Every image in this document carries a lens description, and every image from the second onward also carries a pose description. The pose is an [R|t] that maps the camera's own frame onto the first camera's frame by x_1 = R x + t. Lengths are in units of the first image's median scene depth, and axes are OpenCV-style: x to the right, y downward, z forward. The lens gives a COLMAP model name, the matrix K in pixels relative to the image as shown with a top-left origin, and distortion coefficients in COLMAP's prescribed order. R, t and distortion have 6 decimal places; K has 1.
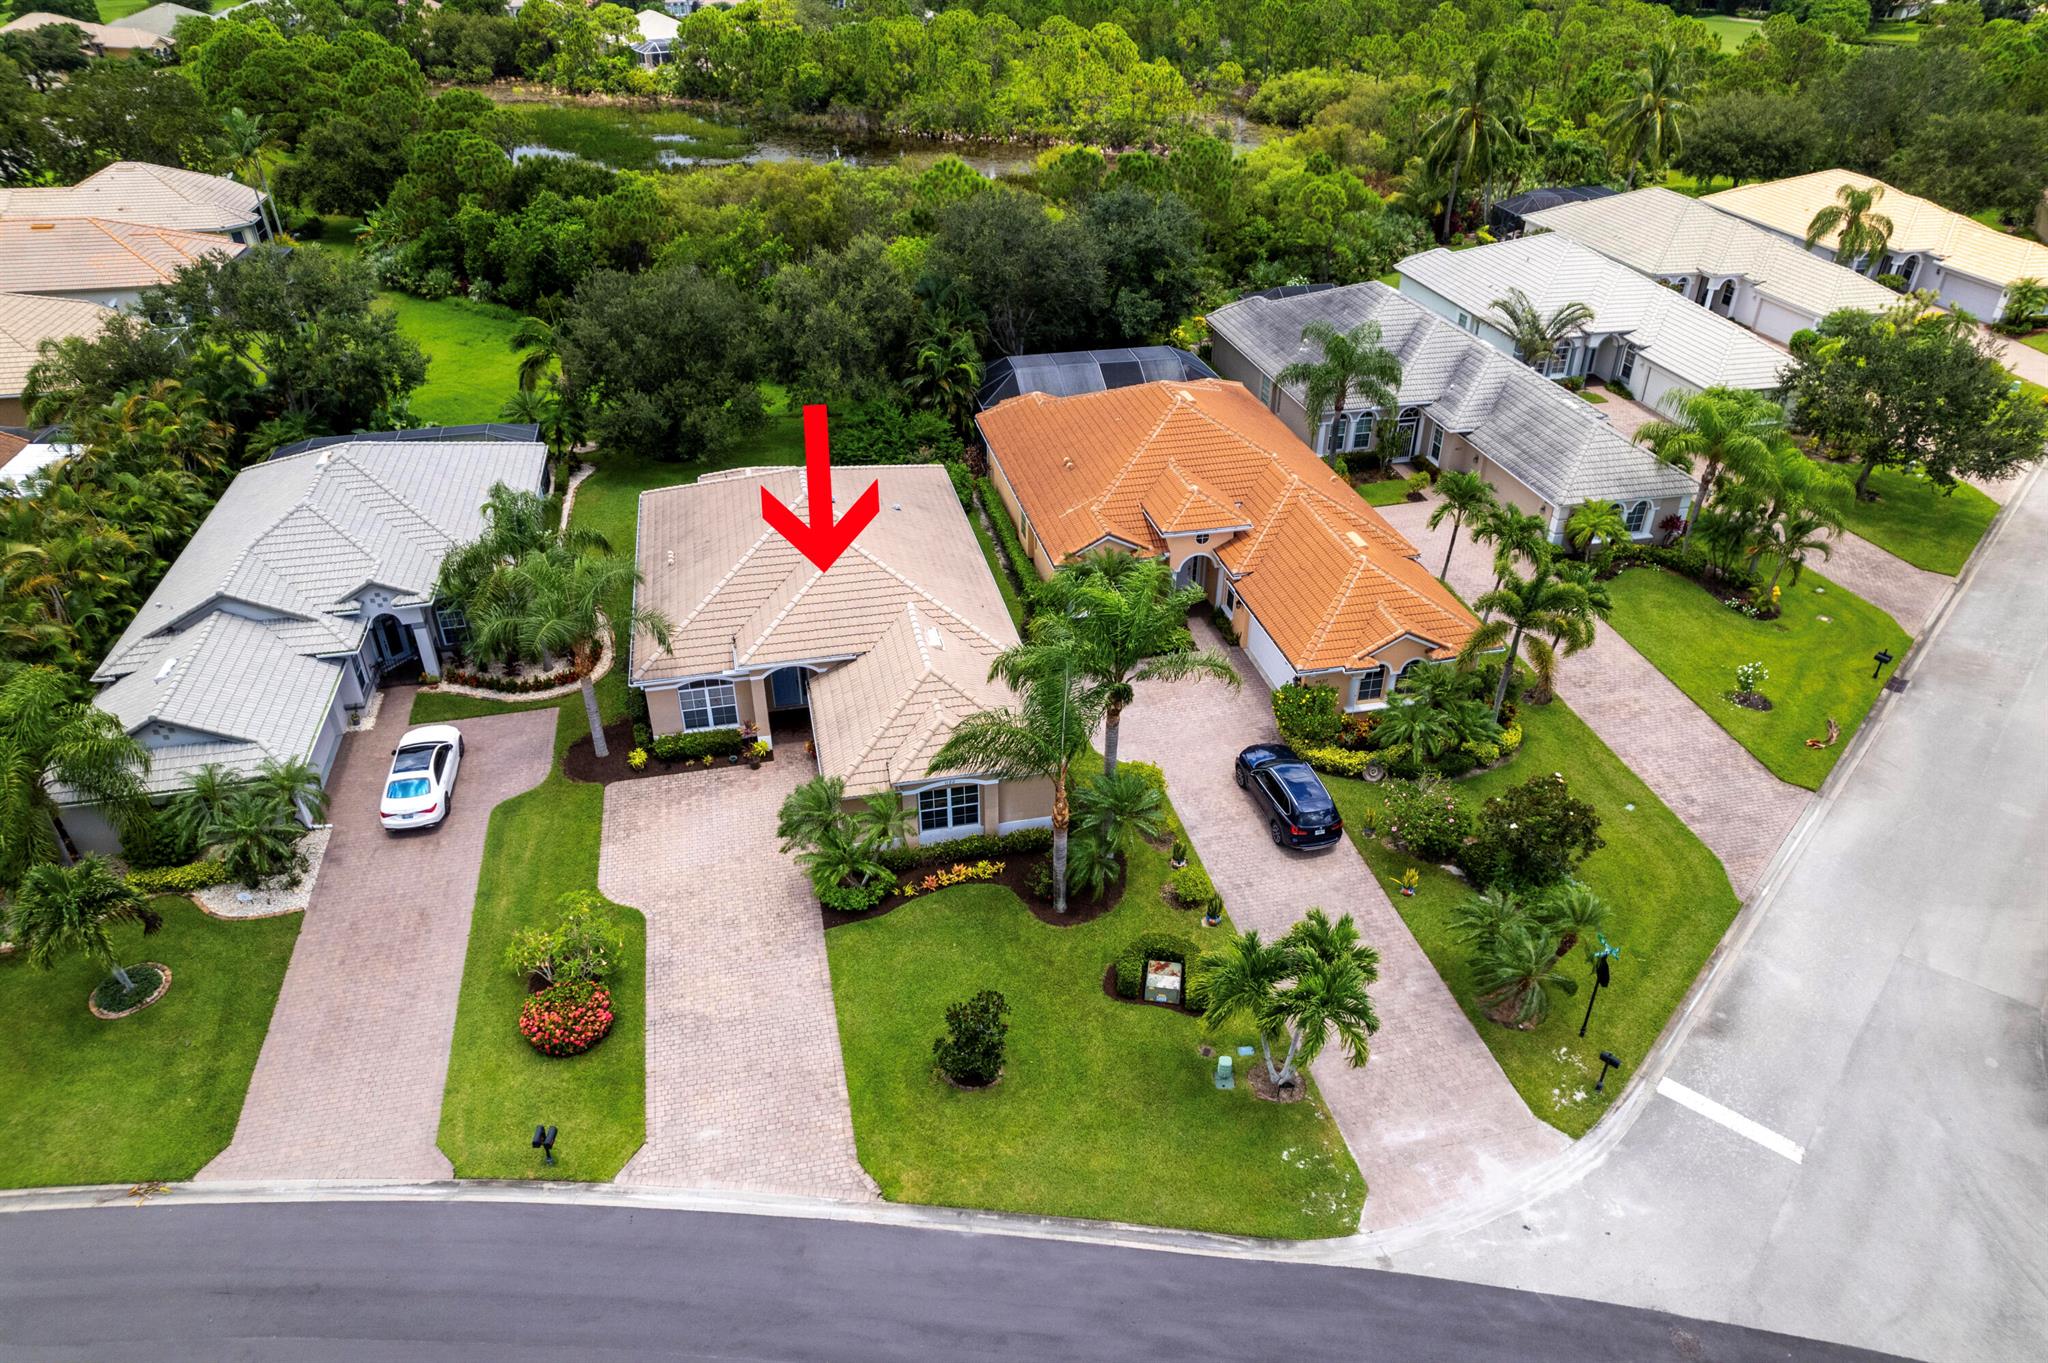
lens RADIAL K [[1311.2, 0, 1029.3], [0, 1311.2, 685.1], [0, 0, 1]] dist [-0.049306, 0.002815]
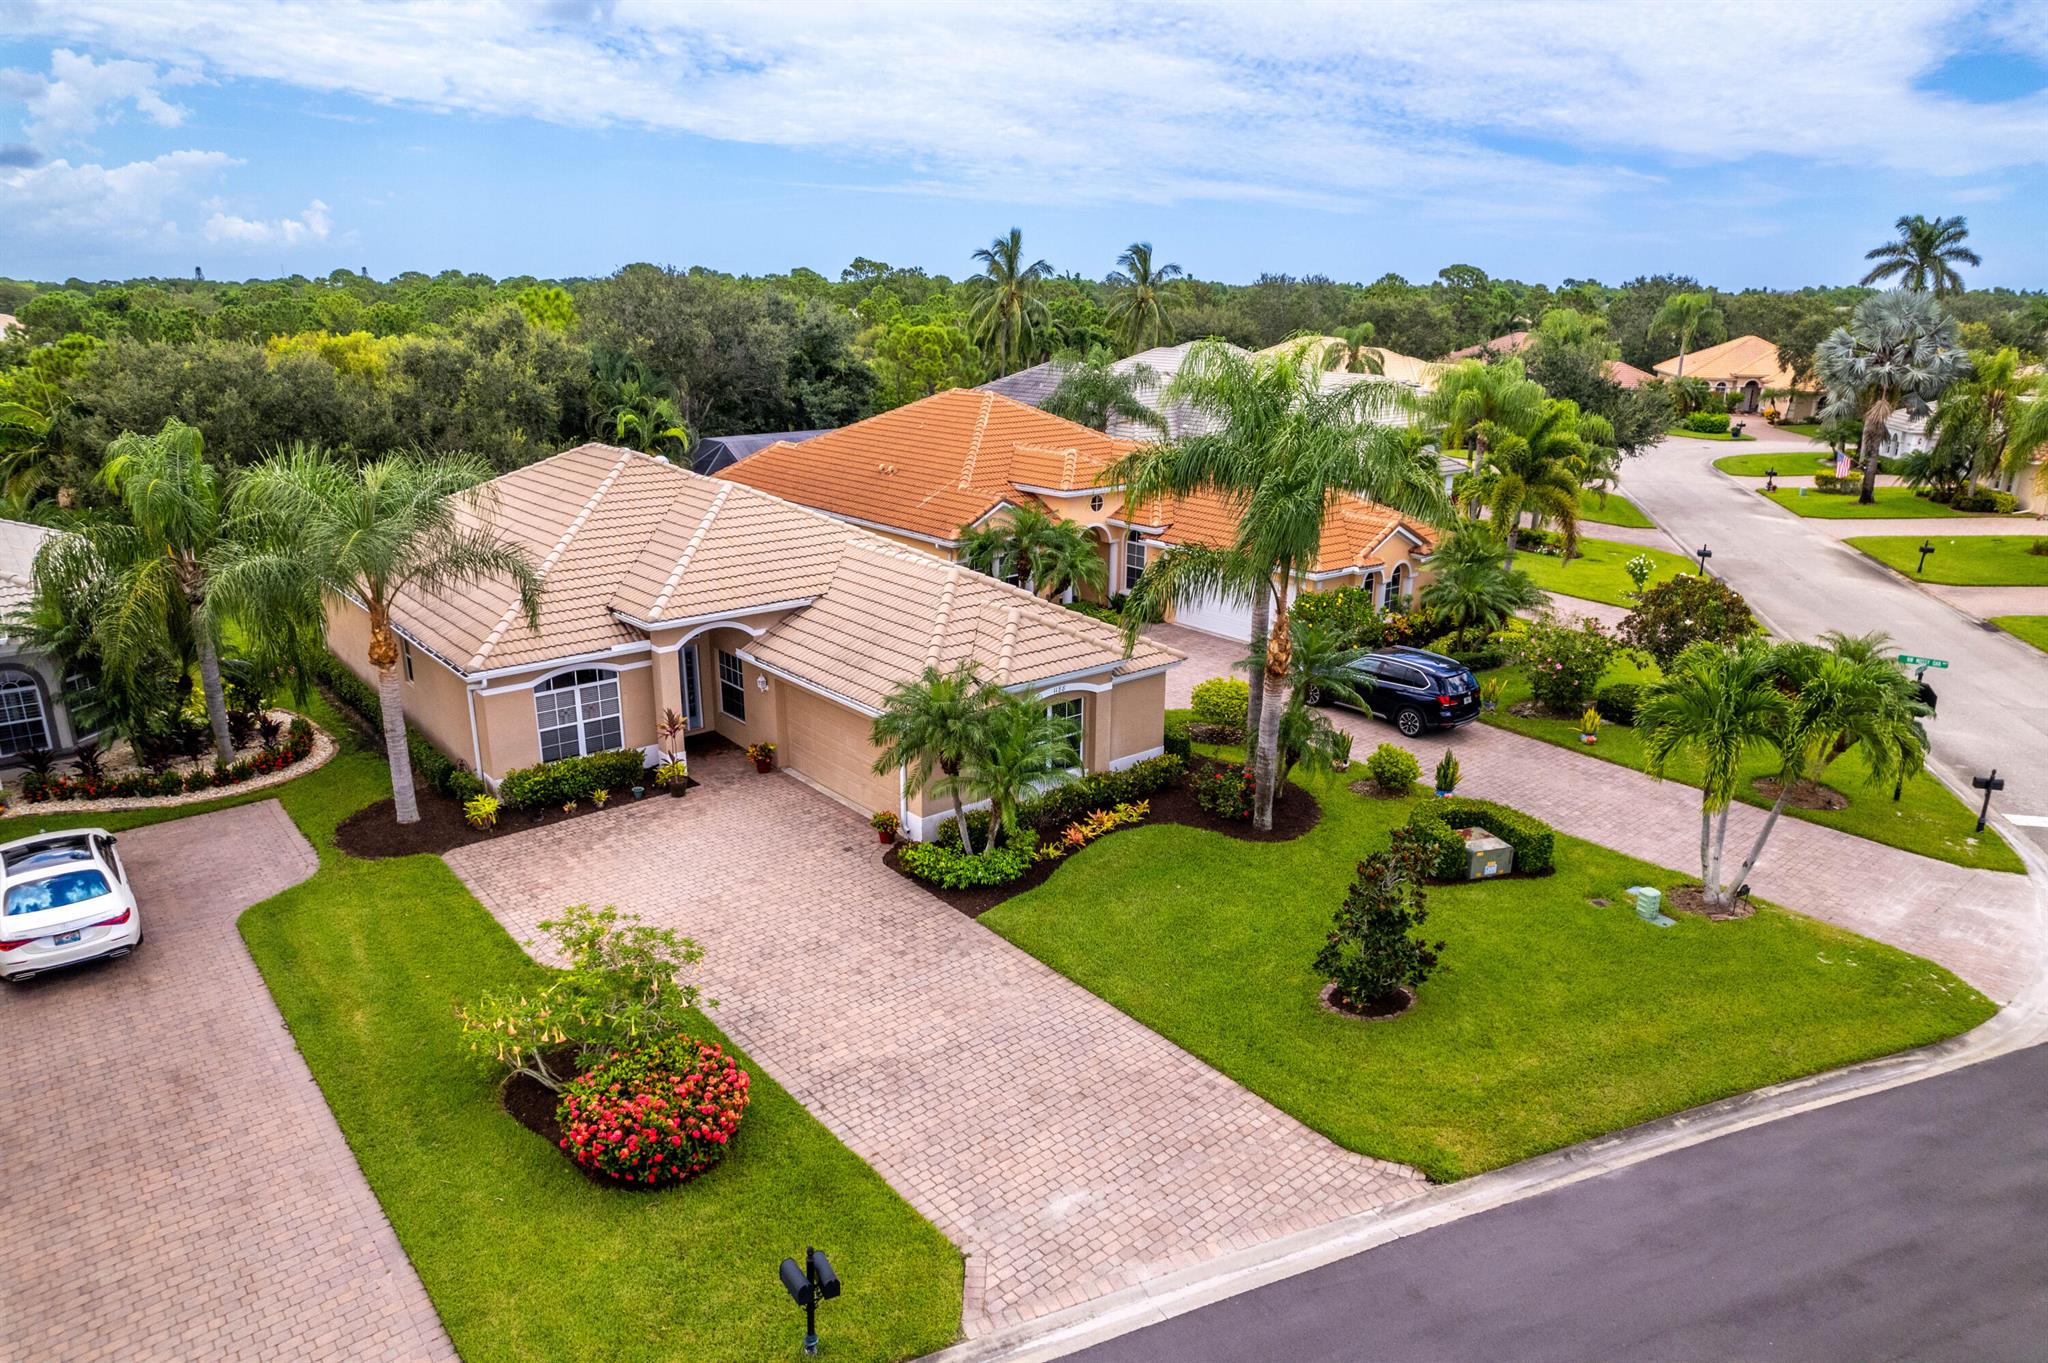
lens RADIAL K [[1308.7, 0, 1031.0], [0, 1308.7, 688.5], [0, 0, 1]] dist [-0.076765, 0.070852]
pose [[0.888857, -0.131429, 0.438930, -0.327620], [0.243428, 0.947050, -0.209380, 0.187241], [-0.388170, 0.292957, 0.873785, 0.369497]]
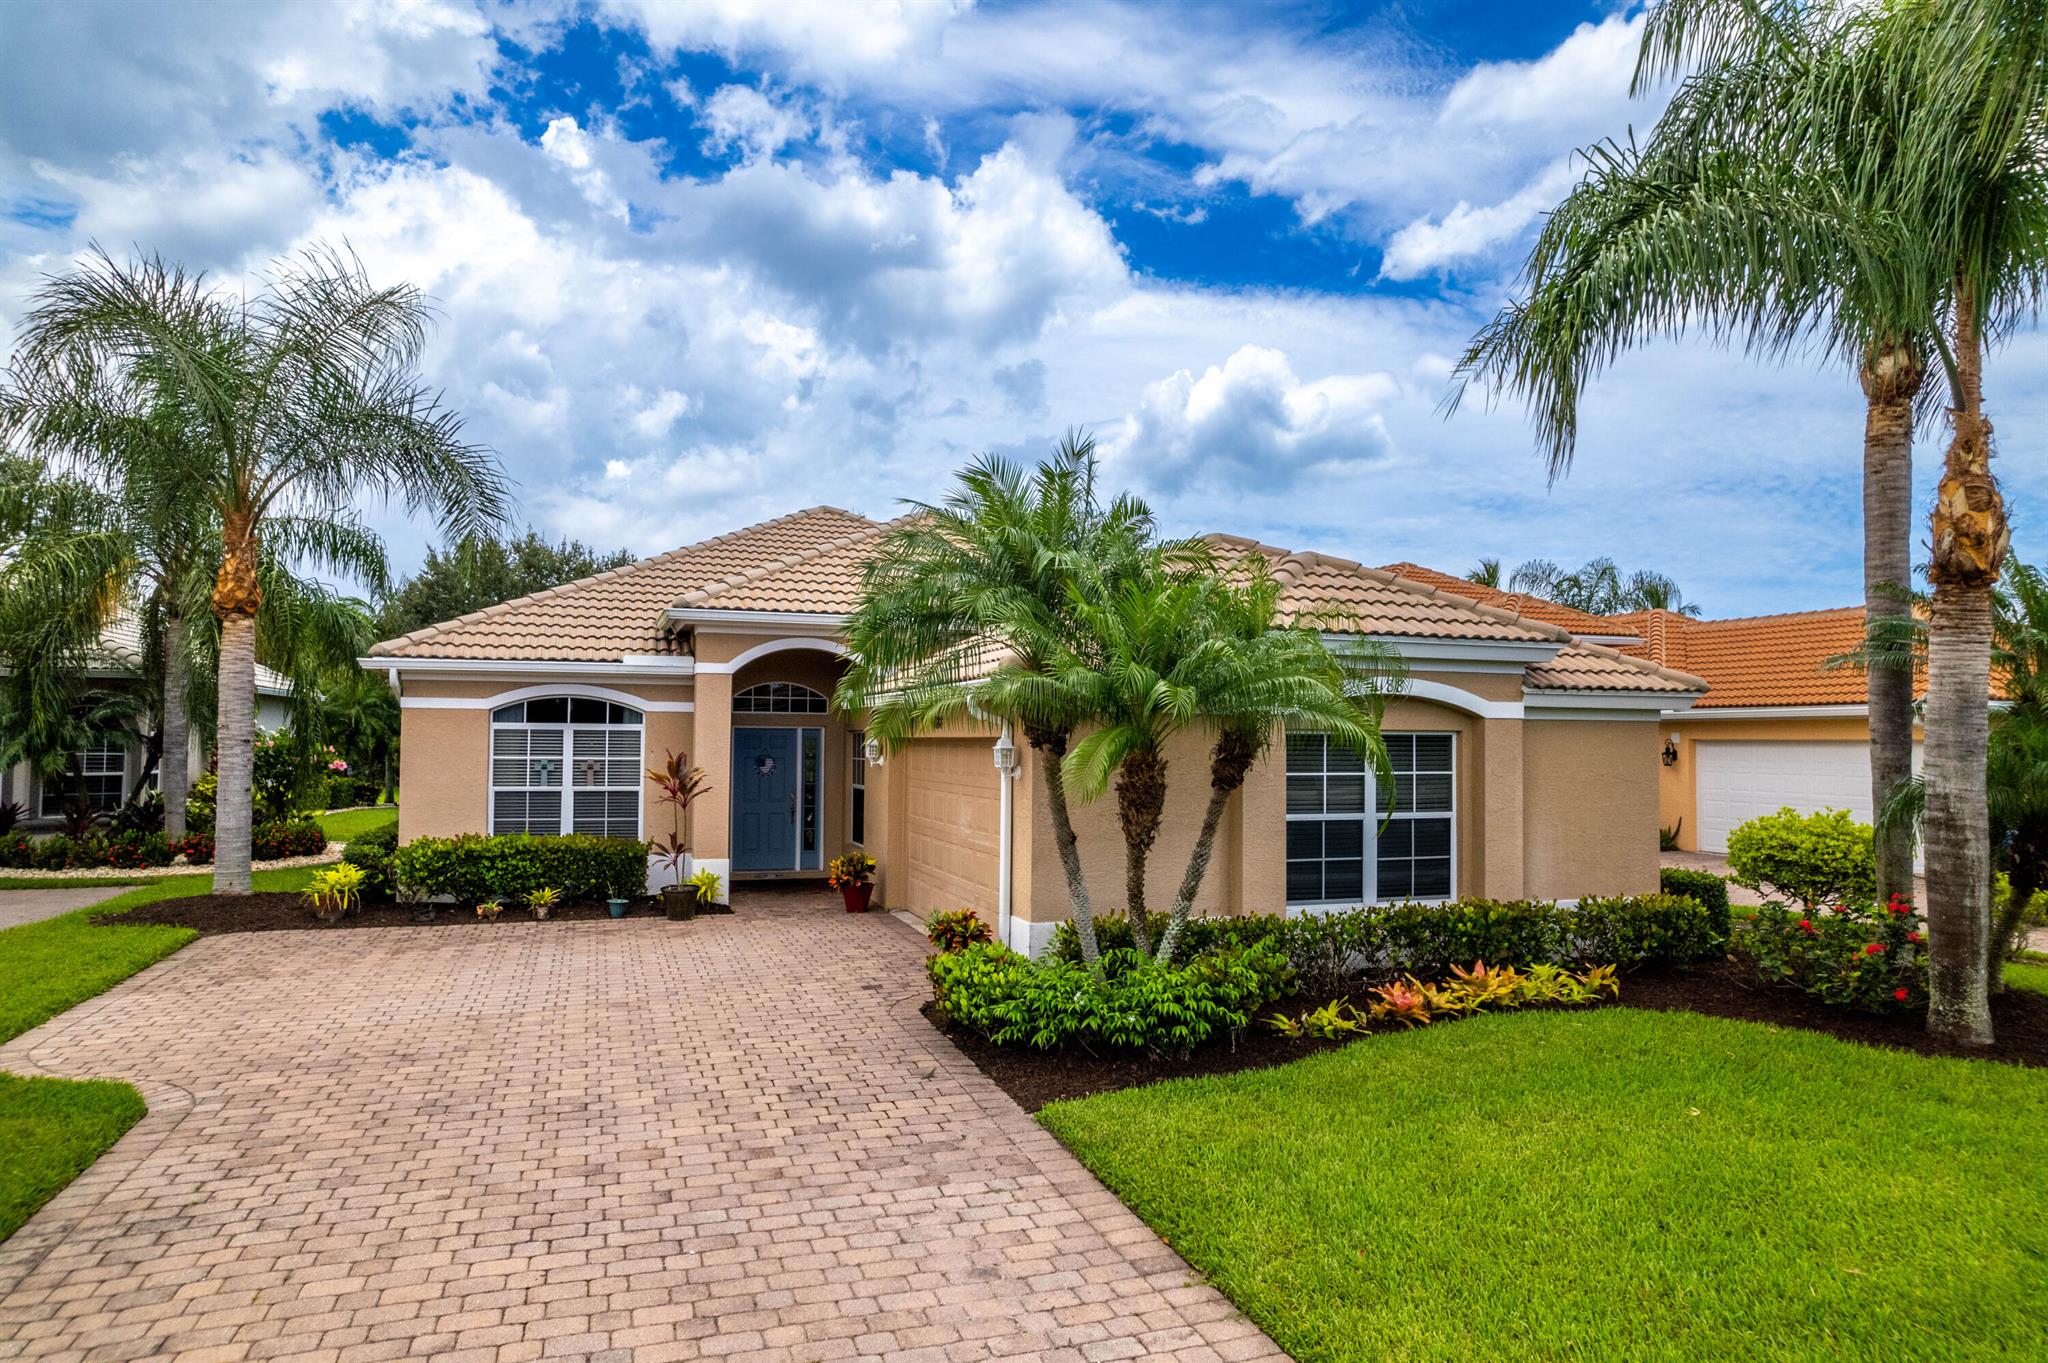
lens RADIAL K [[1308.7, 0, 1031.0], [0, 1308.7, 688.5], [0, 0, 1]] dist [-0.076765, 0.070852]
pose [[0.995108, 0.009028, 0.098376, -0.151918], [0.048851, 0.820571, -0.569452, 0.212791], [-0.085866, 0.571473, 0.816116, 0.678019]]
